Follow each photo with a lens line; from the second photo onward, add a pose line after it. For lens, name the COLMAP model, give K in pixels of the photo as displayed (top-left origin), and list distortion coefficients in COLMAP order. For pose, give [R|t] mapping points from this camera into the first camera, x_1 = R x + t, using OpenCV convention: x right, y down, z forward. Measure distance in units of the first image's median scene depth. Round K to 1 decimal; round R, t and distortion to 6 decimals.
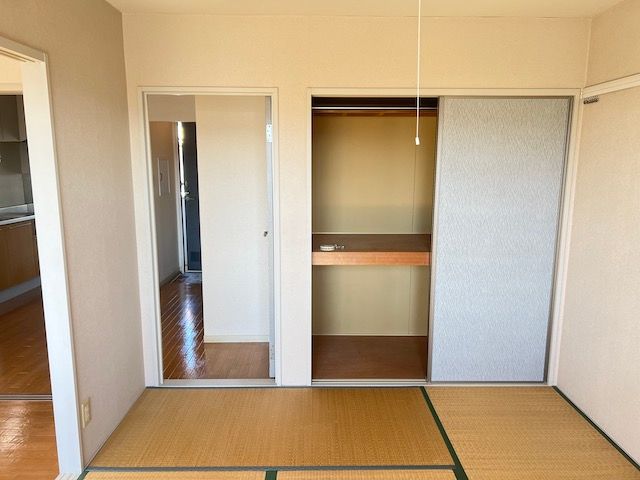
lens RADIAL K [[481.5, 0, 320.0], [0, 481.5, 240.0], [0, 0, 1]] dist [0.055807, -0.052818]
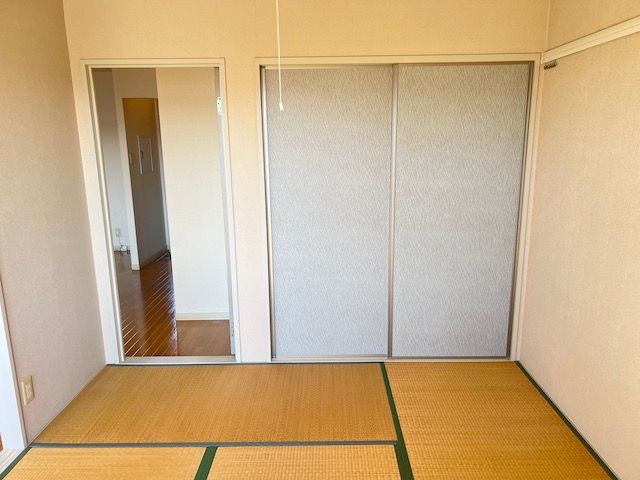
lens RADIAL K [[481.5, 0, 320.0], [0, 481.5, 240.0], [0, 0, 1]] dist [0.055807, -0.052818]
pose [[0.999611, -0.011258, -0.025501, 0.121391], [0.012434, 0.998844, 0.046423, 0.004843], [0.024949, -0.046722, 0.998596, 0.021212]]
